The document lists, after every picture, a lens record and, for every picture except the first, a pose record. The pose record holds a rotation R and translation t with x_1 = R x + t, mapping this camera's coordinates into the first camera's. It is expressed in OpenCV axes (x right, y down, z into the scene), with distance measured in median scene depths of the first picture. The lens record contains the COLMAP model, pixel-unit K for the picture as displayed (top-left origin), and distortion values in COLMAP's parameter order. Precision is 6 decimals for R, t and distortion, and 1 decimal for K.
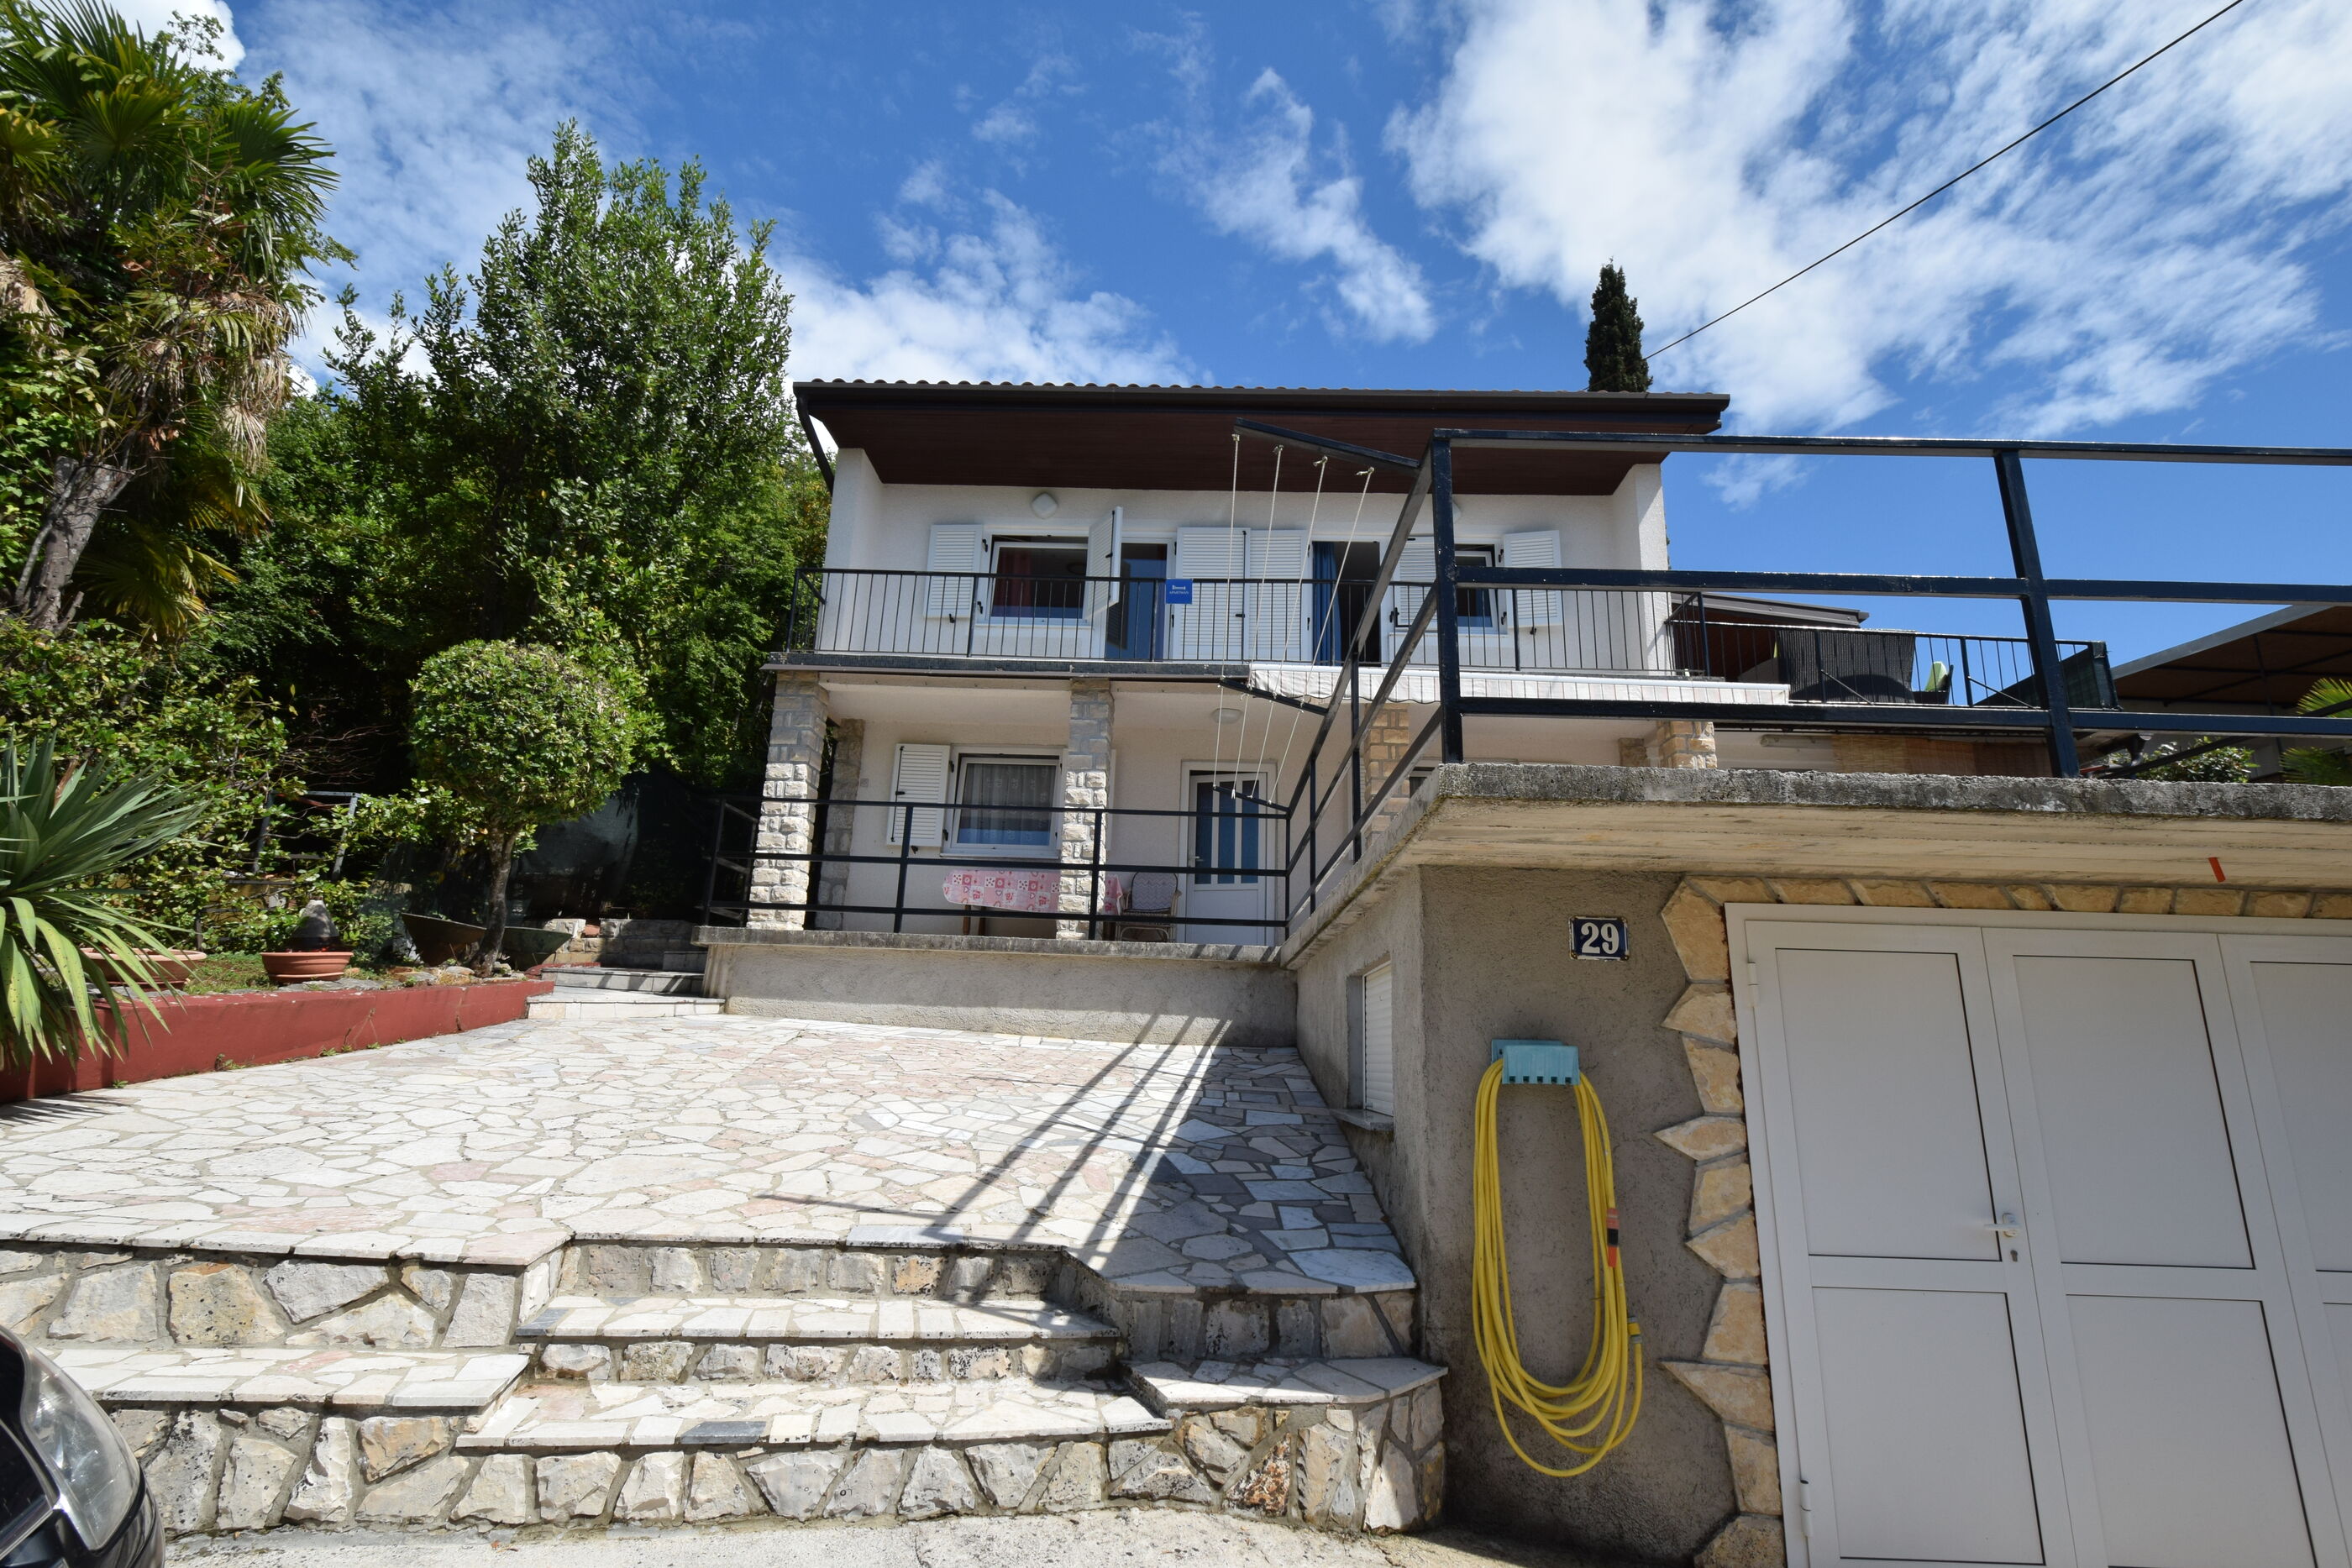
lens RADIAL K [[1021.1, 0, 1182.6], [0, 1021.1, 785.5], [0, 0, 1]] dist [0.001073, -0.000149]
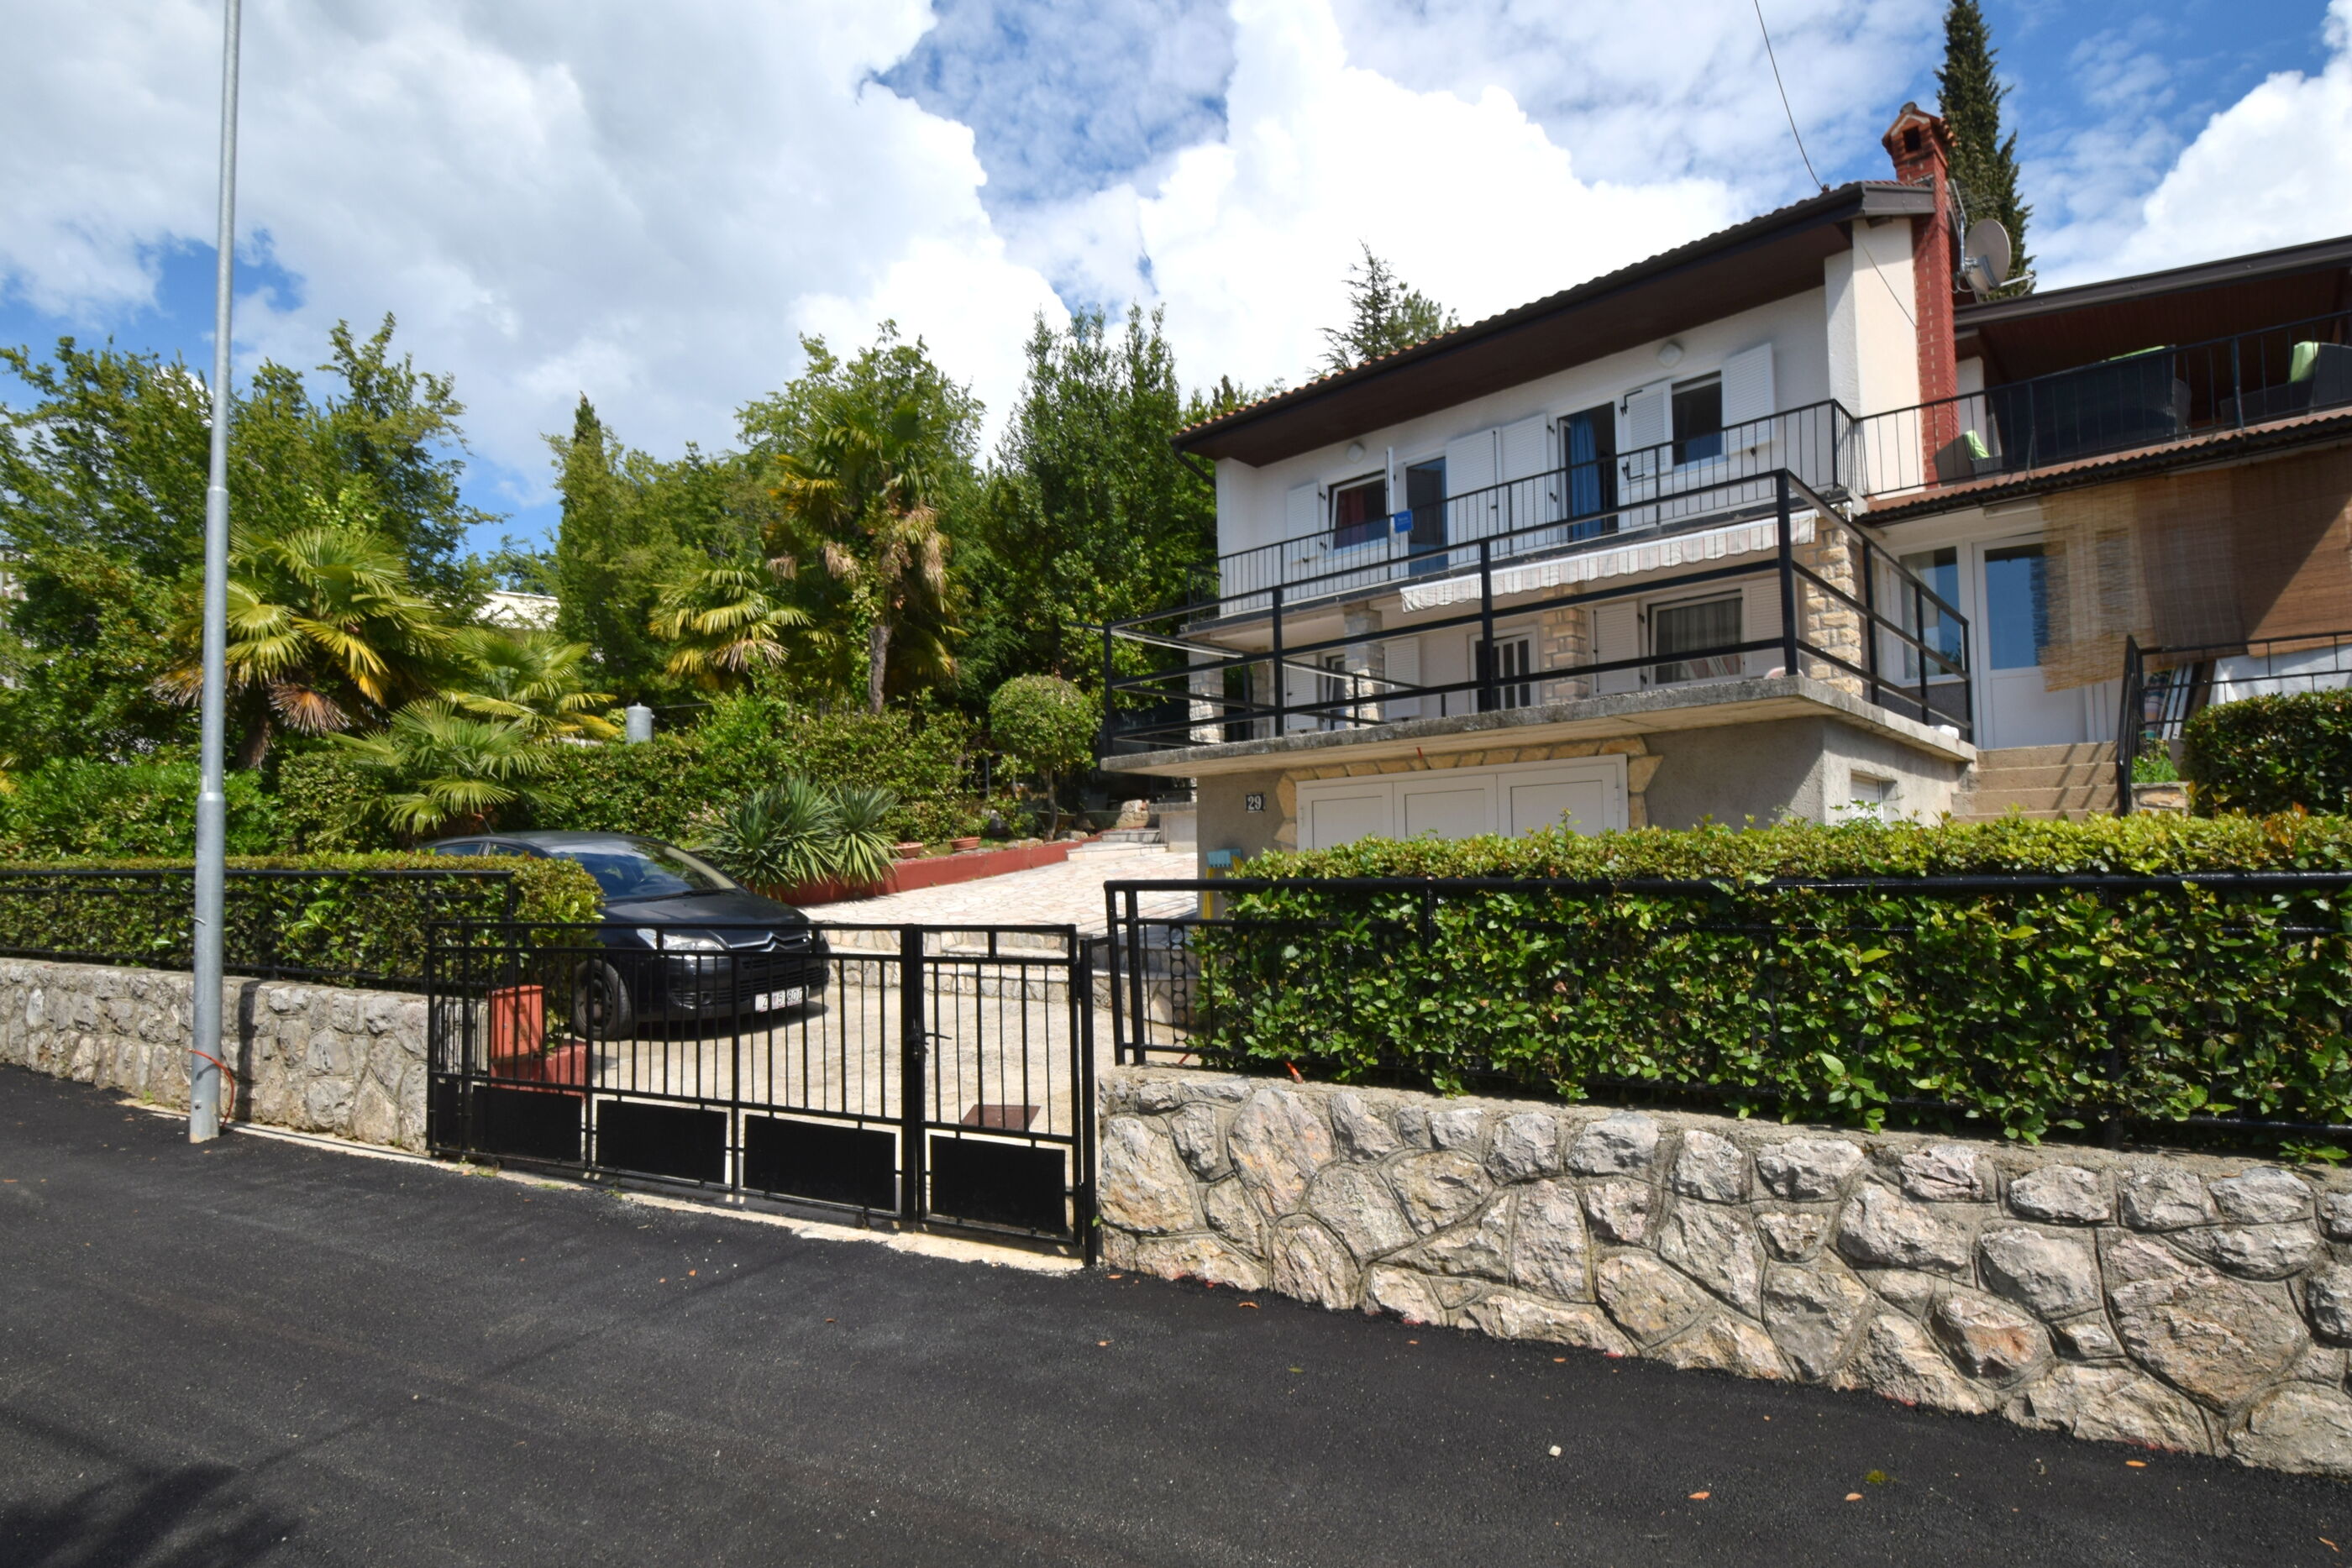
lens RADIAL K [[1021.1, 0, 1173.4], [0, 1021.1, 802.8], [0, 0, 1]] dist [0.001073, -0.000149]
pose [[0.758082, -0.089404, -0.646003, 0.547137], [0.207834, 0.972031, 0.109368, -0.038291], [0.618156, -0.217171, 0.755460, -0.239046]]
